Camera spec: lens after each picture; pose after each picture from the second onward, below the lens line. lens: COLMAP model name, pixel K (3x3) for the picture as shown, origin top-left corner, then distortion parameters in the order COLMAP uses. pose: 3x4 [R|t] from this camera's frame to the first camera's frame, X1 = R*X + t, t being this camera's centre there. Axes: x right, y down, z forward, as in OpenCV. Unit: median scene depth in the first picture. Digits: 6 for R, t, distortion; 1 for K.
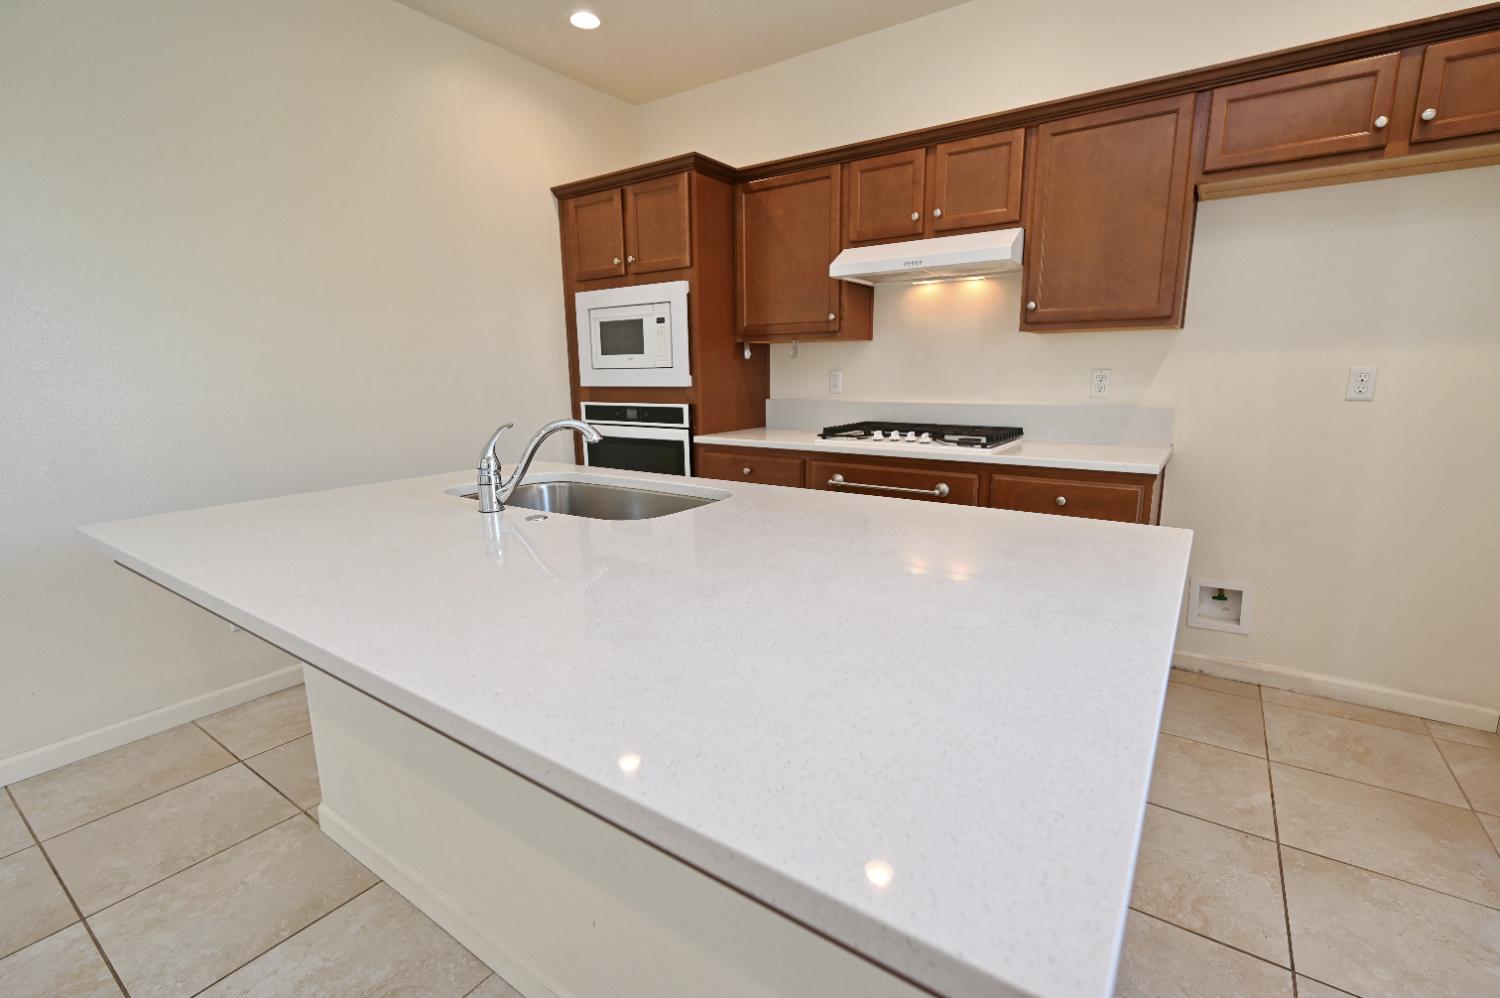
lens RADIAL K [[664.7, 0, 755.4], [0, 664.7, 502.1], [0, 0, 1]] dist [-0.001458, 0.000384]
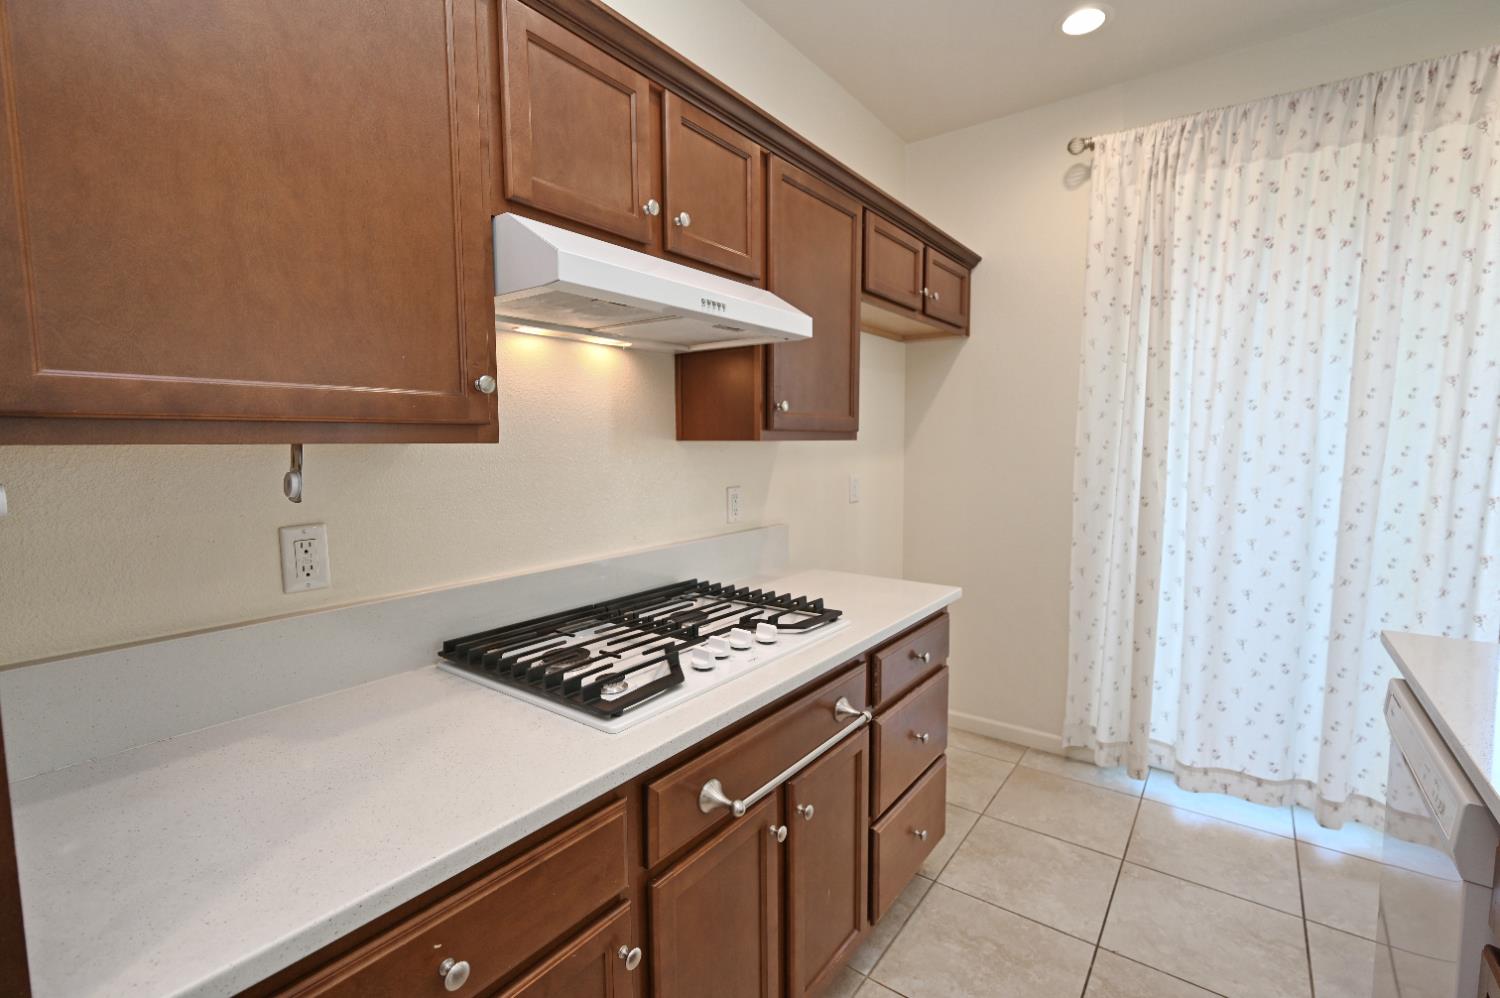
lens RADIAL K [[664.7, 0, 758.3], [0, 664.7, 500.6], [0, 0, 1]] dist [-0.001458, 0.000384]
pose [[0.031063, -0.079934, 0.996316, -0.270774], [0.199127, 0.977310, 0.072201, -0.240697], [-0.979481, 0.196151, 0.046275, 0.956722]]
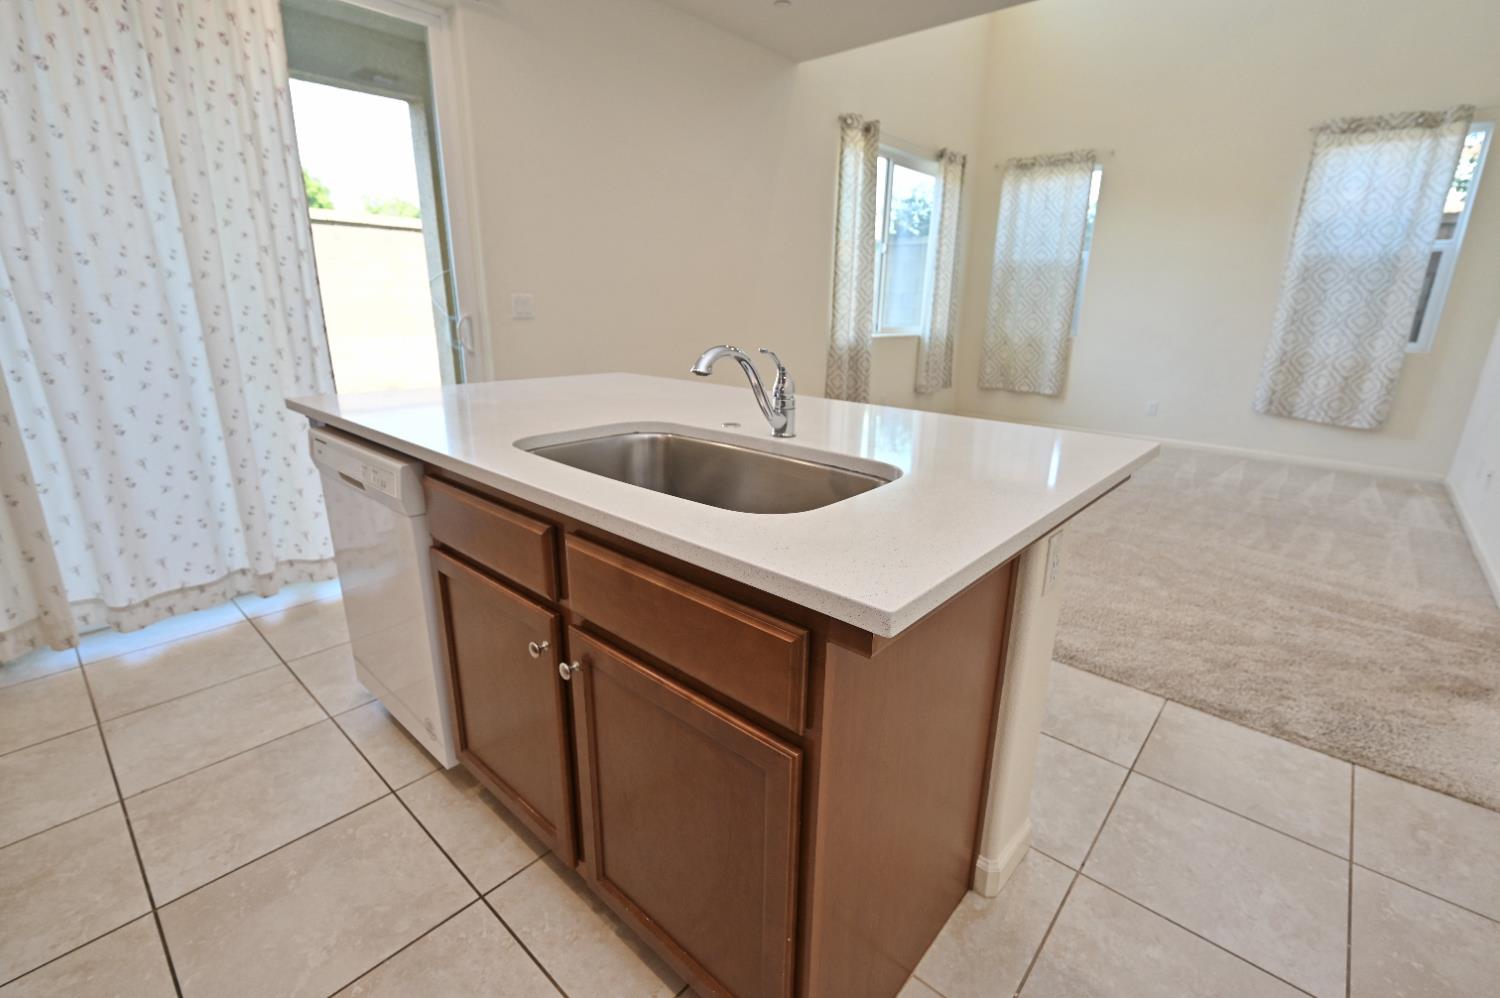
lens RADIAL K [[664.7, 0, 759.8], [0, 664.7, 495.4], [0, 0, 1]] dist [-0.001458, 0.000384]
pose [[-0.992915, -0.039170, 0.112187, -0.268761], [0.017113, 0.887132, 0.461198, -0.205407], [-0.117590, 0.459850, -0.880176, 1.080341]]
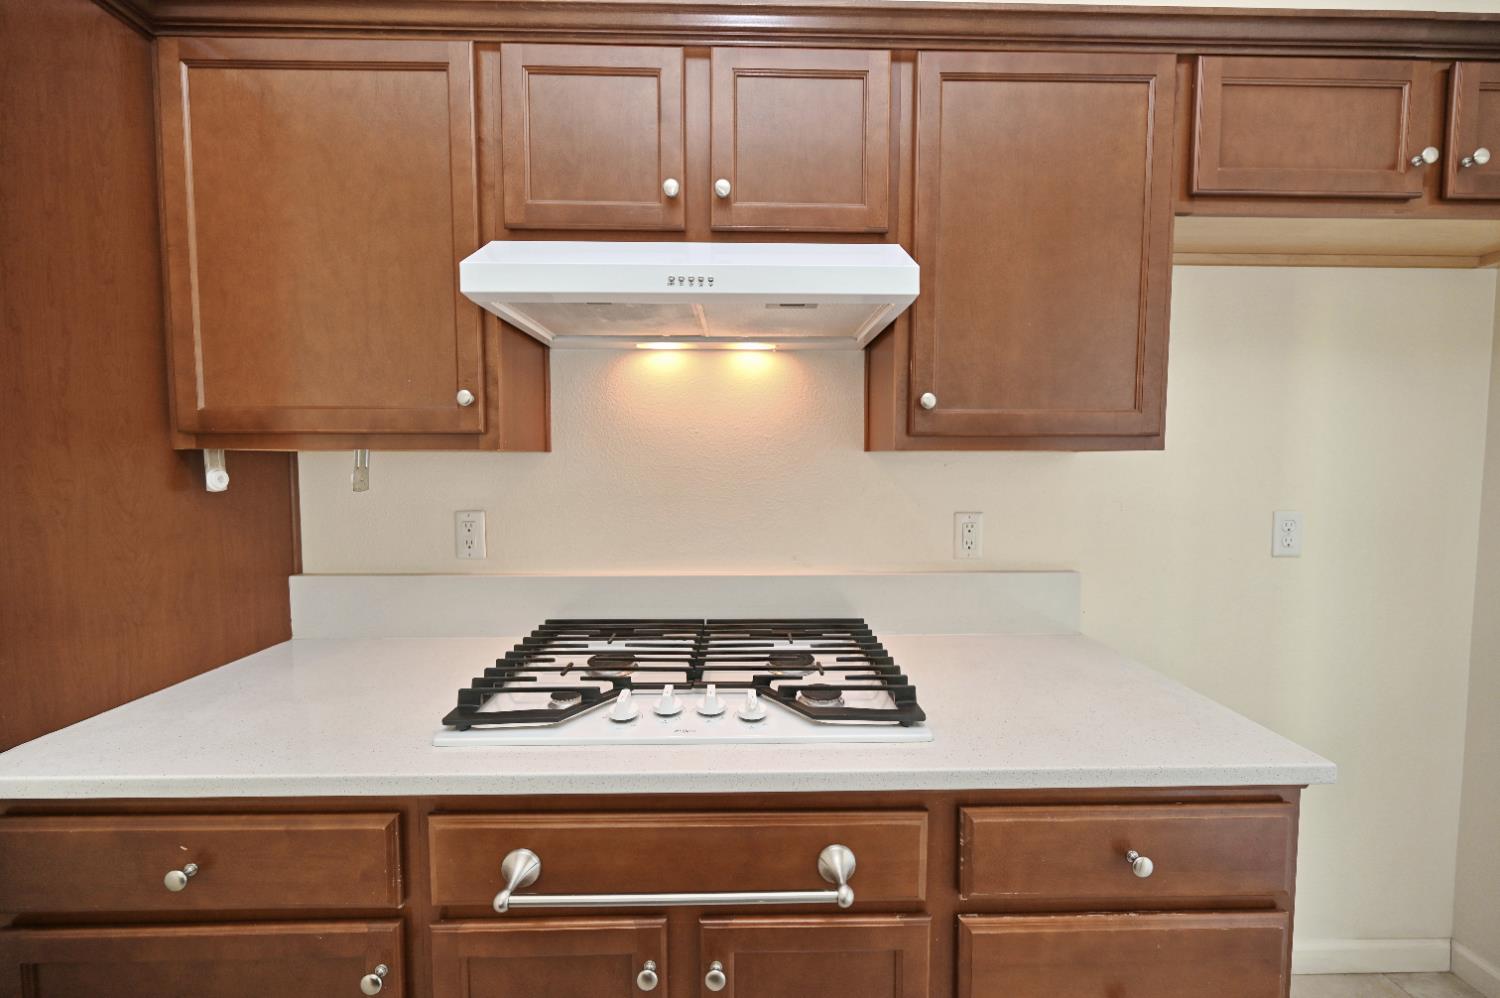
lens RADIAL K [[587.5, 0, 757.1], [0, 587.5, 496.0], [0, 0, 1]] dist [-0.002840, 0.000058]
pose [[0.809084, -0.025114, 0.587156, 0.052927], [0.106101, 0.988912, -0.103906, -0.183448], [-0.578036, 0.146366, 0.802777, 0.693361]]
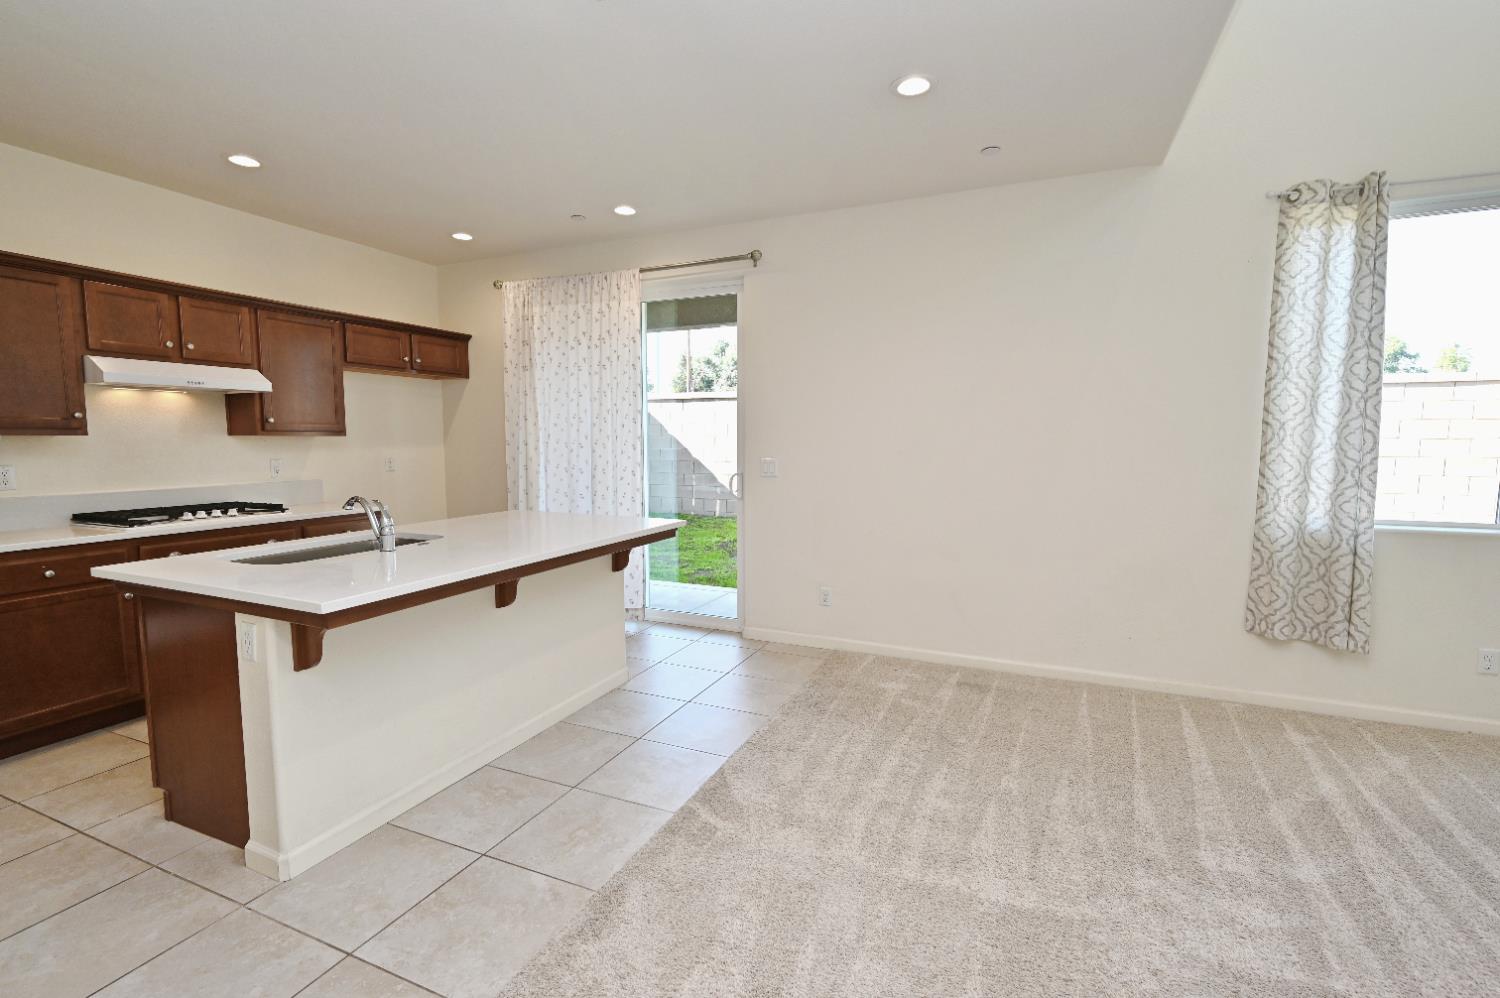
lens RADIAL K [[664.7, 0, 755.3], [0, 664.7, 496.6], [0, 0, 1]] dist [-0.001458, 0.000384]
pose [[-0.192074, -0.075499, 0.978472, -1.256270], [0.193763, 0.974492, 0.113227, -0.074598], [-0.962062, 0.211340, -0.172546, 0.206525]]
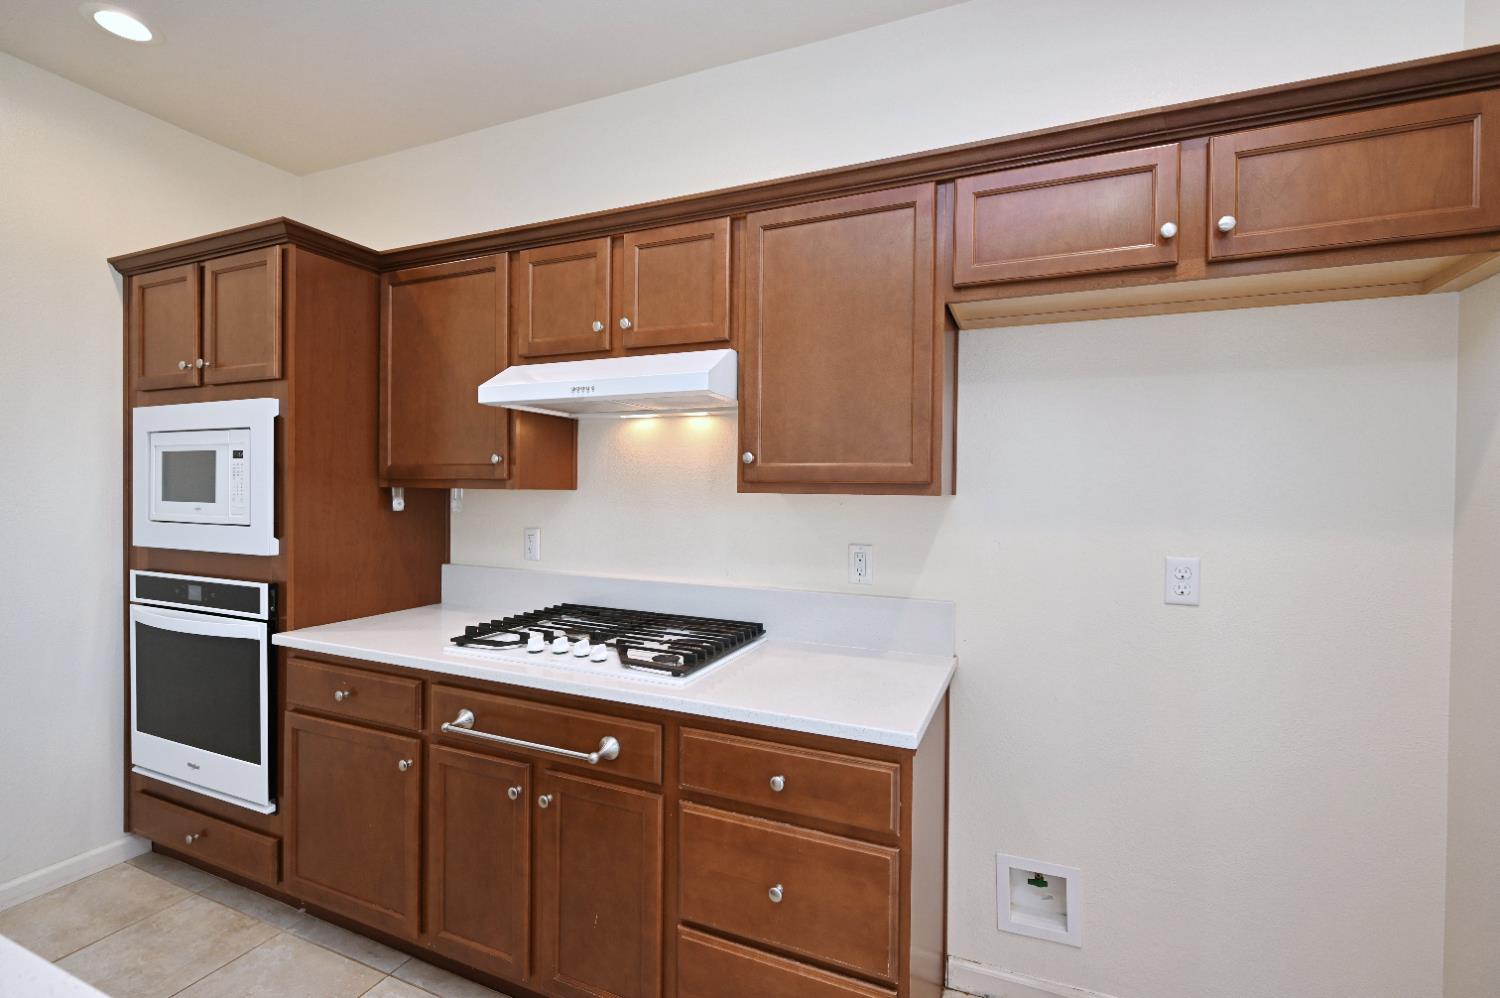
lens RADIAL K [[664.7, 0, 751.8], [0, 664.7, 496.5], [0, 0, 1]] dist [-0.001458, 0.000384]
pose [[0.980031, 0.019382, 0.197897, 0.268797], [0.017234, 0.983213, -0.181646, -0.125012], [-0.198095, 0.181429, 0.963245, 0.329271]]
